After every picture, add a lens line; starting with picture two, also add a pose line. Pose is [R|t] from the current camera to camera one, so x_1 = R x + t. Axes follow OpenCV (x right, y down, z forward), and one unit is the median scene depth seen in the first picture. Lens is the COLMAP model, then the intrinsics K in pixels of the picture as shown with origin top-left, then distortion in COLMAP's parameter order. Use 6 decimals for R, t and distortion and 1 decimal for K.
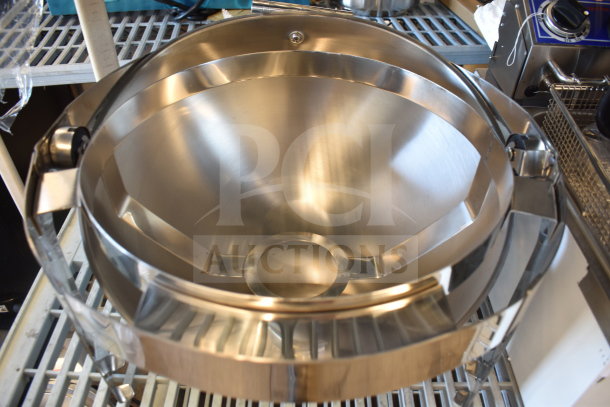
lens RADIAL K [[464.8, 0, 311.5], [0, 464.8, 202.9], [0, 0, 1]] dist [-0.082410, 0.002011]
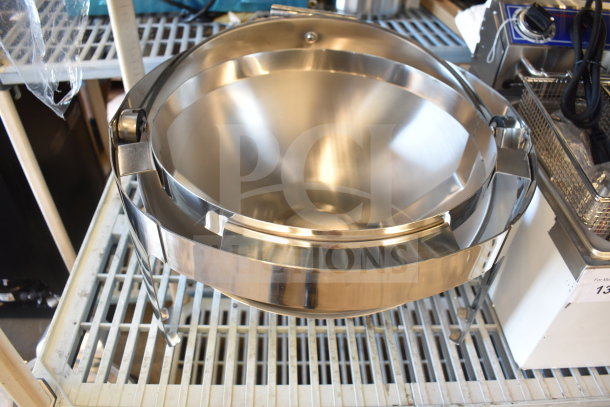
lens RADIAL K [[469.0, 0, 305.0], [0, 469.0, 203.5], [0, 0, 1]] dist [-0.079678, -0.001416]
pose [[0.999029, -0.009350, 0.043050, -0.112043], [0.009618, 0.999936, -0.006032, 0.076655], [-0.042991, 0.006440, 0.999055, -0.198119]]
